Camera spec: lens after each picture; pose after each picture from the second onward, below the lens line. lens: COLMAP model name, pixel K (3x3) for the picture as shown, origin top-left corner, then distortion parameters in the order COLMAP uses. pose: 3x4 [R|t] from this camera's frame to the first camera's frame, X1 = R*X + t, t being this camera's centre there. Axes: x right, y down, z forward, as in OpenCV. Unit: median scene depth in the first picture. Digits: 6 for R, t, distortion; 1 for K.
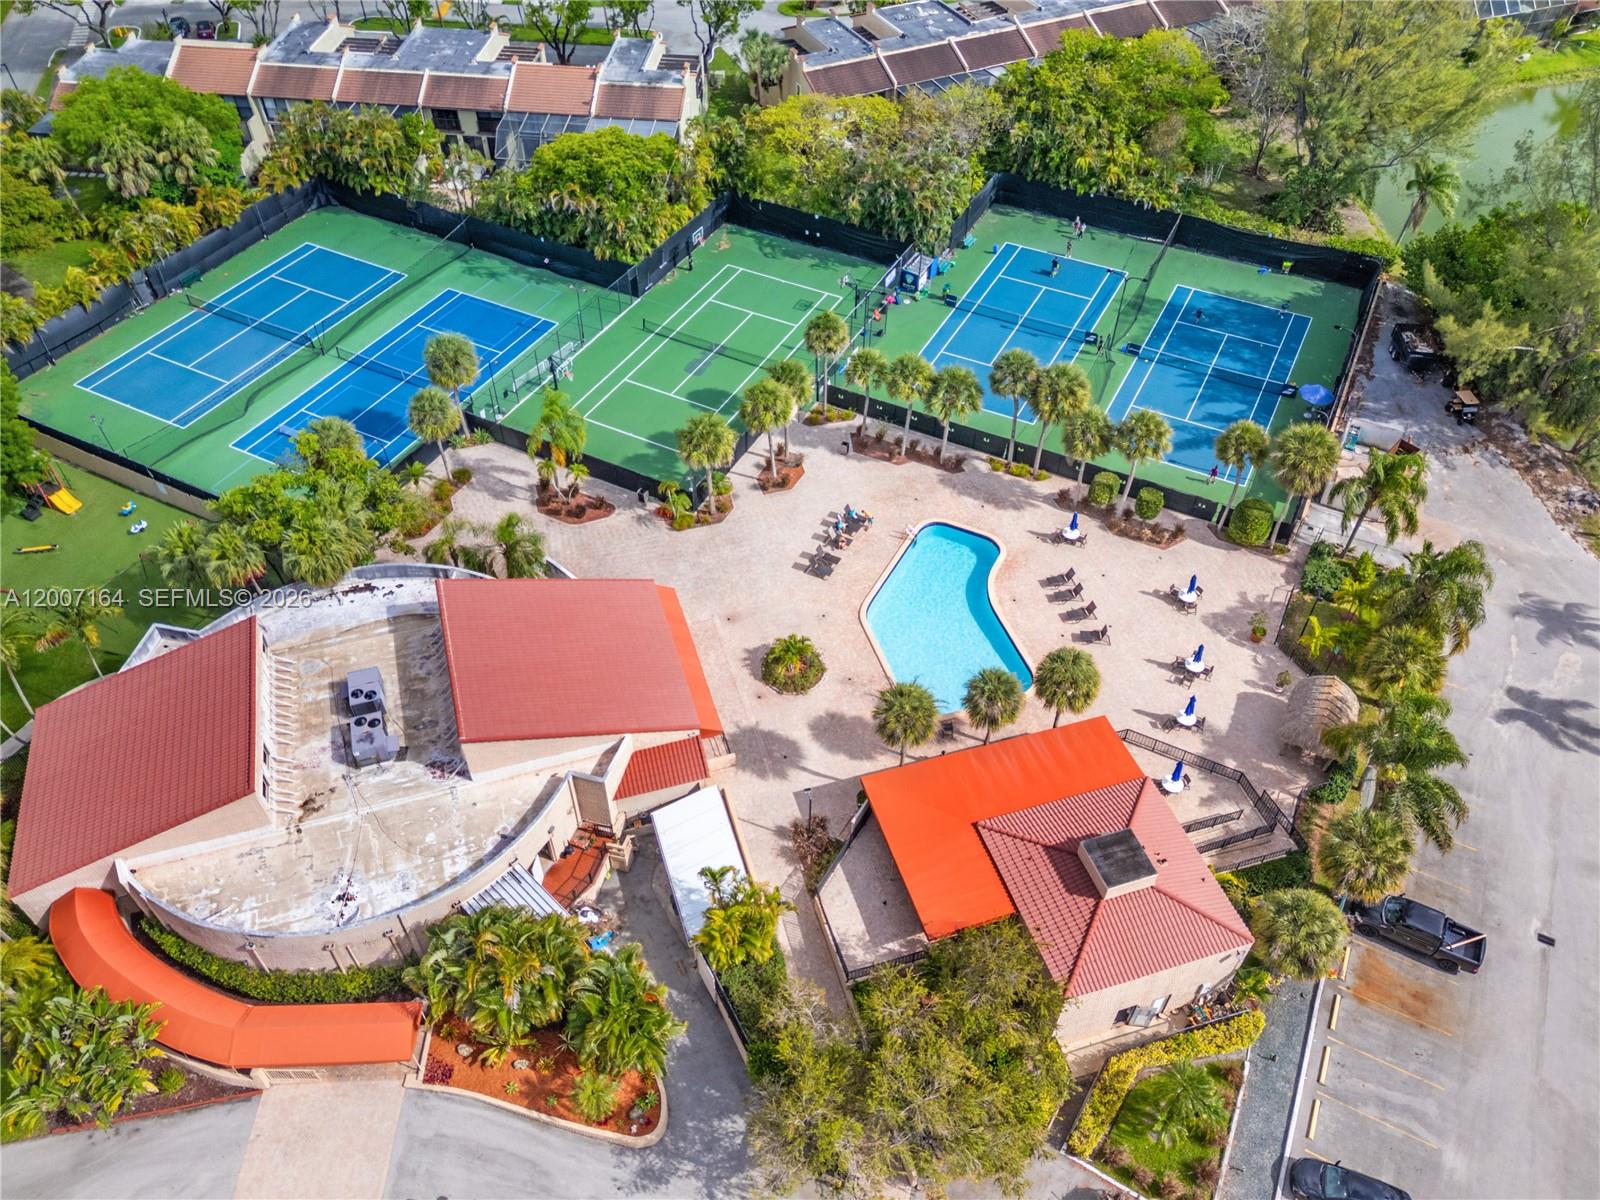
lens RADIAL K [[1180.7, 0, 800.0], [0, 1180.7, 600.0], [0, 0, 1]] dist [0.051344, -0.030234]
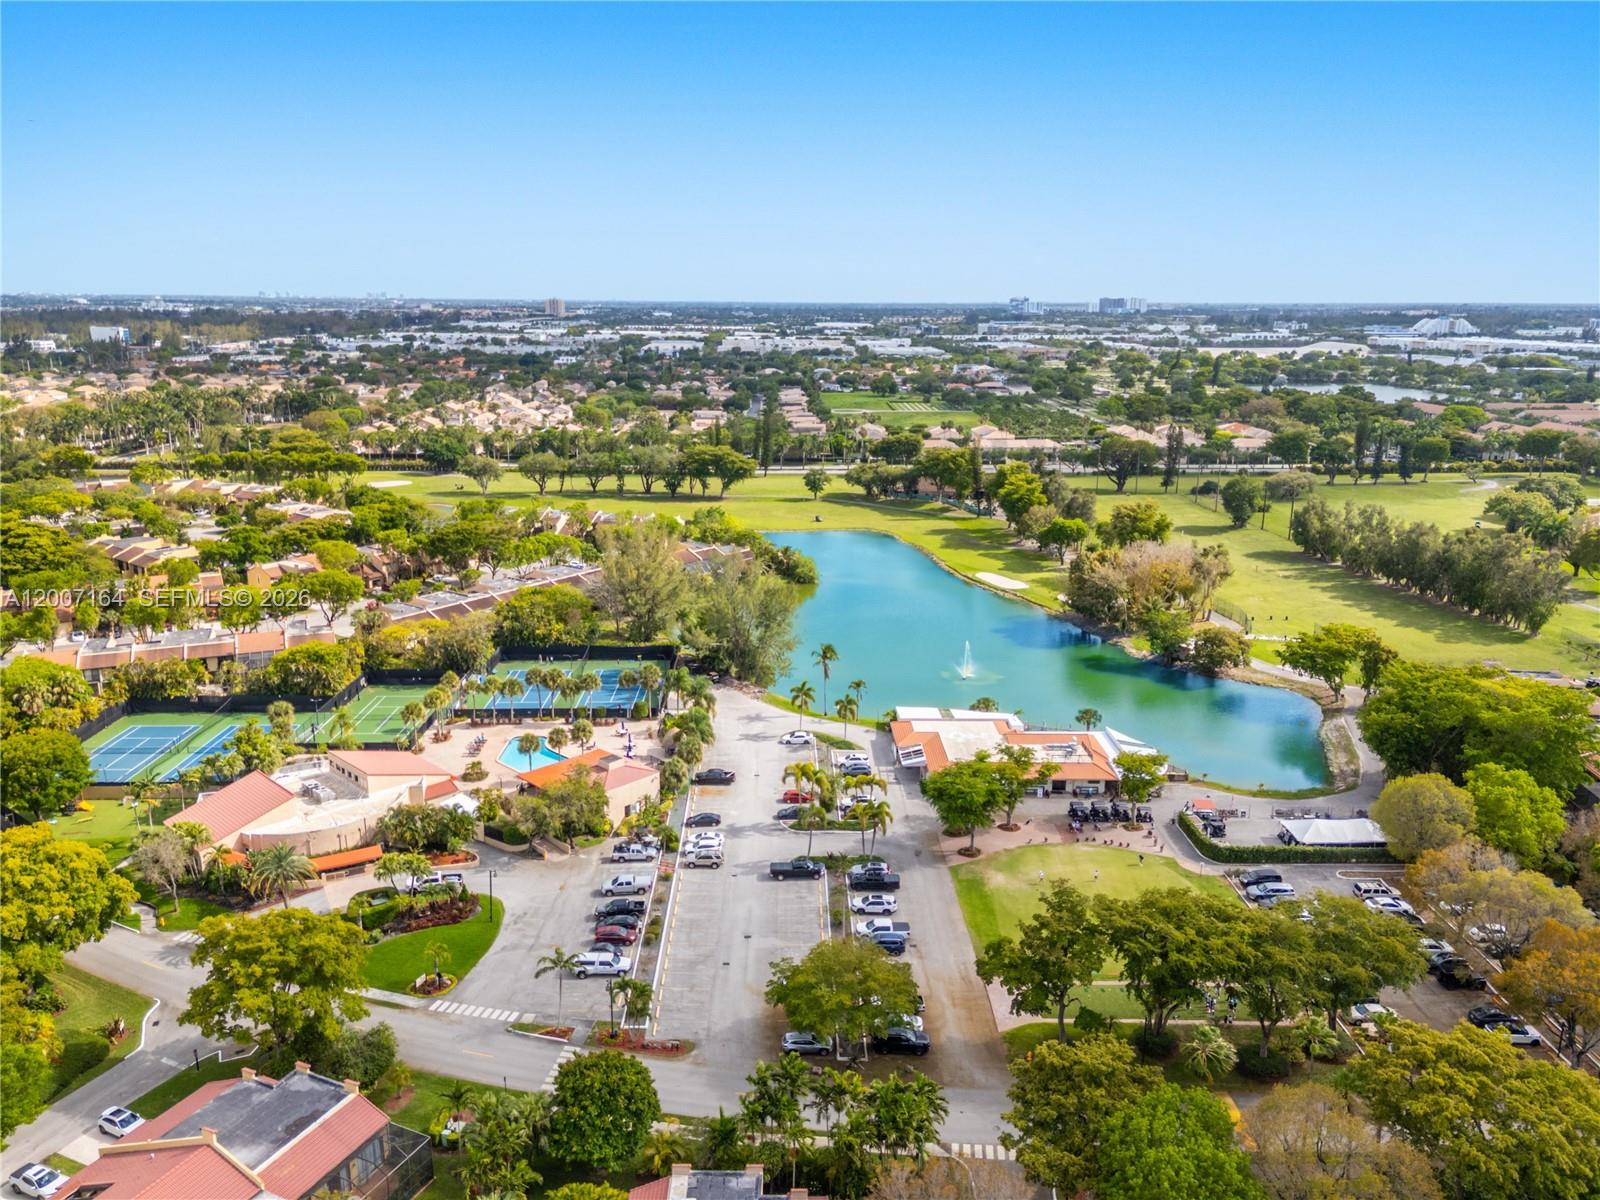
lens RADIAL K [[1180.7, 0, 800.0], [0, 1180.7, 600.0], [0, 0, 1]] dist [0.051344, -0.030234]
pose [[0.883851, -0.119219, 0.452320, -0.323057], [0.337515, 0.832044, -0.440212, 0.717682], [-0.323869, 0.541747, 0.775641, -0.893717]]
